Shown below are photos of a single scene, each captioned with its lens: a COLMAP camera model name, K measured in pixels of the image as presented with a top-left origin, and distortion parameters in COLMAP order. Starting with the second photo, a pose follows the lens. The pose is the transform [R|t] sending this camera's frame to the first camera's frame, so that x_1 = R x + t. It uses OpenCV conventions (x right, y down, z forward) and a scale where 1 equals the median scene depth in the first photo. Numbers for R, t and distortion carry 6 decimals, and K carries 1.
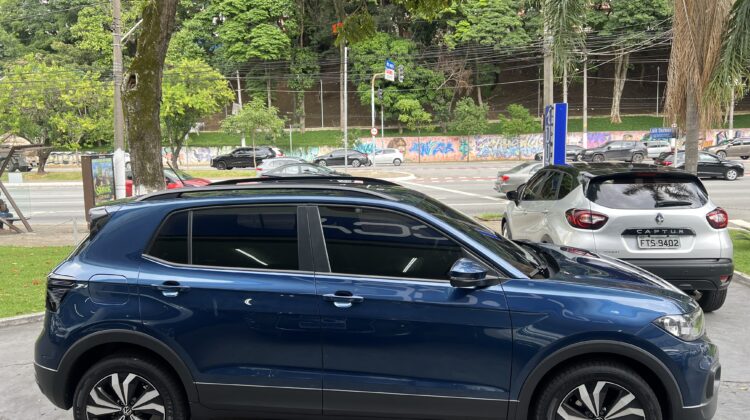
lens RADIAL K [[567.3, 0, 372.0], [0, 567.3, 211.1], [0, 0, 1]] dist [0.046541, -0.049811]
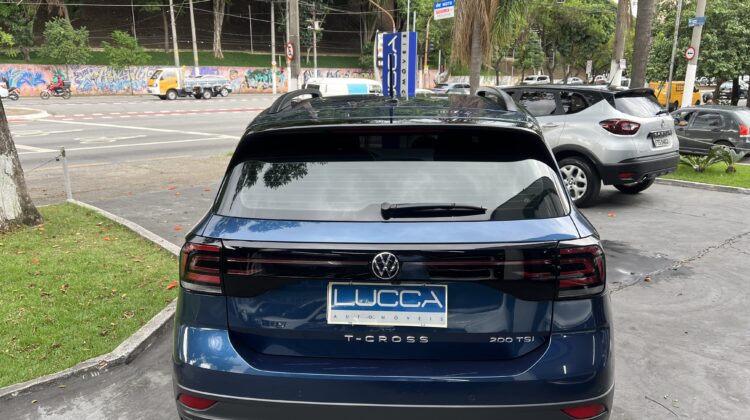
lens RADIAL K [[567.3, 0, 374.6], [0, 567.3, 212.6], [0, 0, 1]] dist [0.046541, -0.049811]
pose [[0.727229, -0.142449, 0.671451, -0.173325], [0.067616, 0.988338, 0.136443, -0.001747], [-0.683056, -0.053825, 0.728380, 0.090083]]
